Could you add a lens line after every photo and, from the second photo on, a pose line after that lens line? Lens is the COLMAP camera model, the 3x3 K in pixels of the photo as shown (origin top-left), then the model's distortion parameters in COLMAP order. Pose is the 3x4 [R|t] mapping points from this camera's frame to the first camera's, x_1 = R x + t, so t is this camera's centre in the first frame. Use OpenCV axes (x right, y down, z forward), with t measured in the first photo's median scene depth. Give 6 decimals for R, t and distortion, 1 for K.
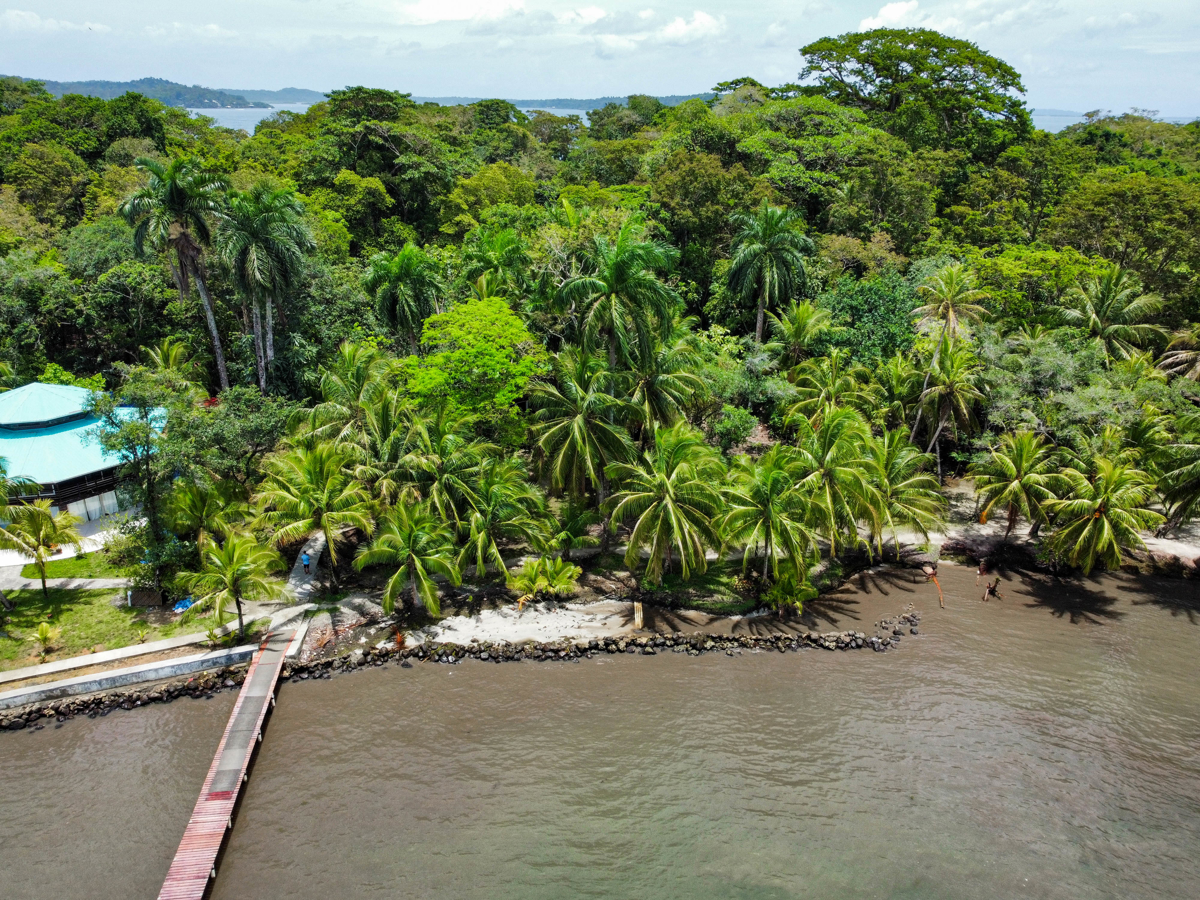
lens RADIAL K [[862.7, 0, 600.0], [0, 862.7, 450.0], [0, 0, 1]] dist [-0.006243, 0.002321]
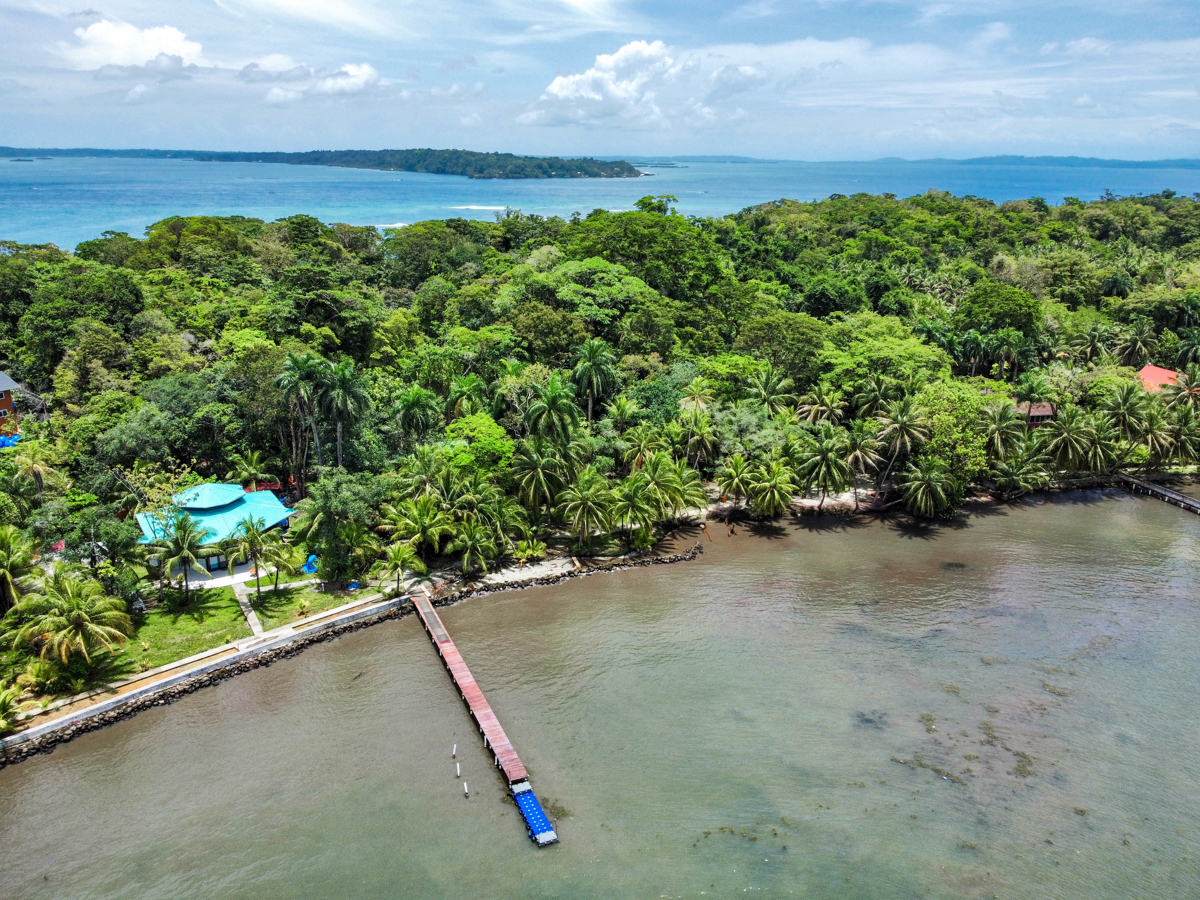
lens RADIAL K [[677.0, 0, 600.0], [0, 677.0, 450.0], [0, 0, 1]] dist [-0.000870, -0.000130]
pose [[0.962993, -0.096250, 0.251754, -0.231808], [0.110356, 0.992983, -0.042494, 0.000876], [-0.245897, 0.068704, 0.966858, -0.487253]]
